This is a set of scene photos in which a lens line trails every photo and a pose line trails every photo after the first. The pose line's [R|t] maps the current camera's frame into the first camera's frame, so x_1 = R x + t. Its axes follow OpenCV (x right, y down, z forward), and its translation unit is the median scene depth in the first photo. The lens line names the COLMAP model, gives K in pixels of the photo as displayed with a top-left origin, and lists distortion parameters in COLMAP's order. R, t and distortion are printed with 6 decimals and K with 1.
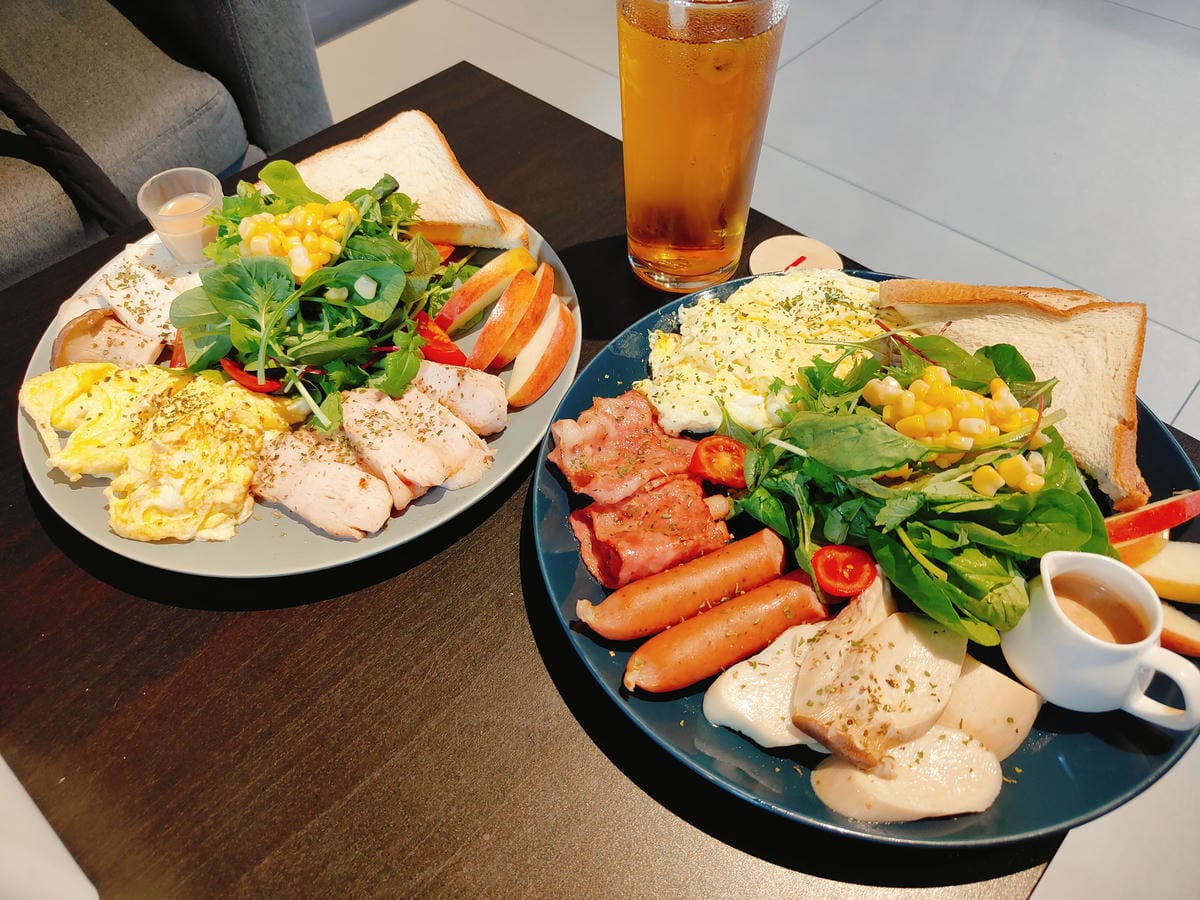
lens RADIAL K [[844.3, 0, 600.0], [0, 844.3, 450.0], [0, 0, 1]] dist [-0.021560, 0.005050]
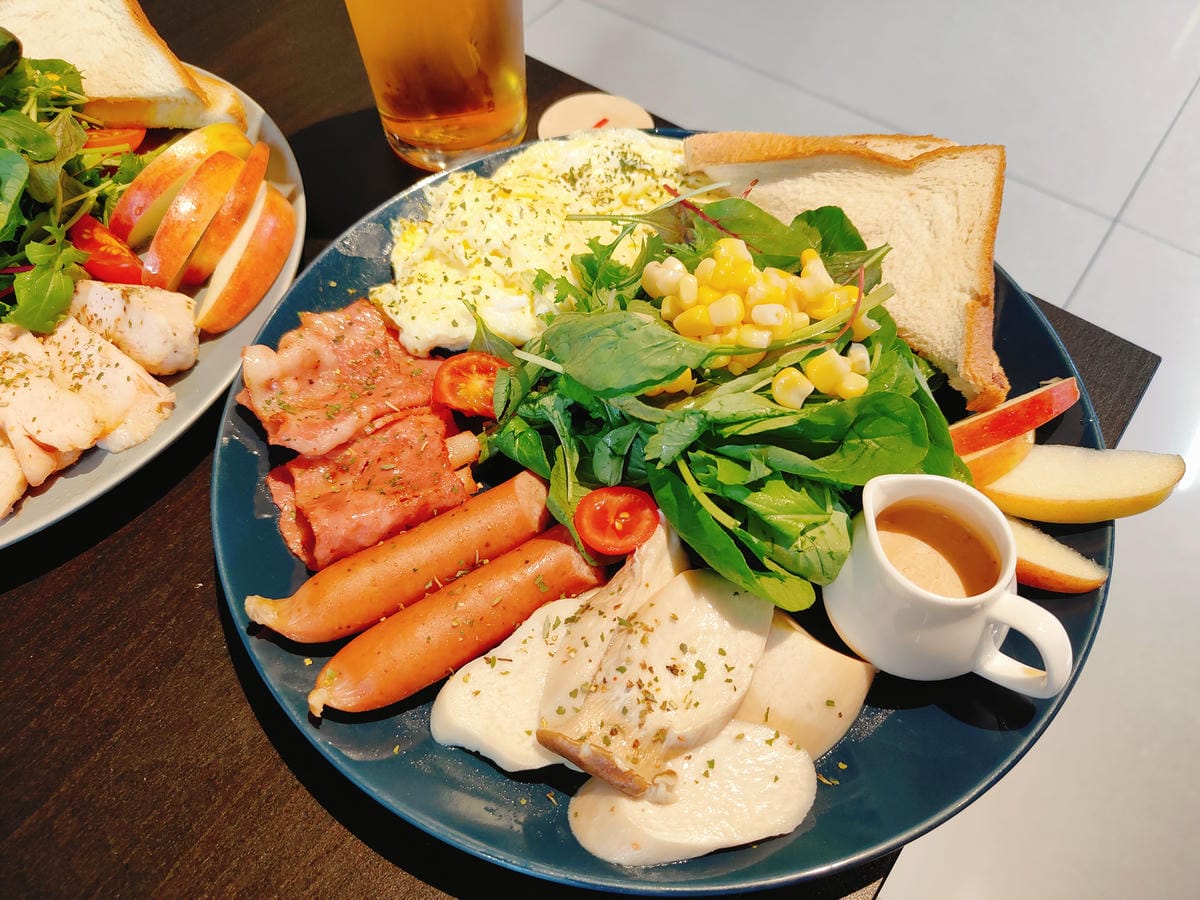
lens RADIAL K [[853.5, 0, 600.0], [0, 853.5, 450.0], [0, 0, 1]] dist [-0.021720, -0.005302]
pose [[0.993455, -0.082677, 0.078816, 0.193902], [0.074652, 0.992200, 0.099835, 0.002671], [-0.086455, -0.093298, 0.991878, 0.223033]]
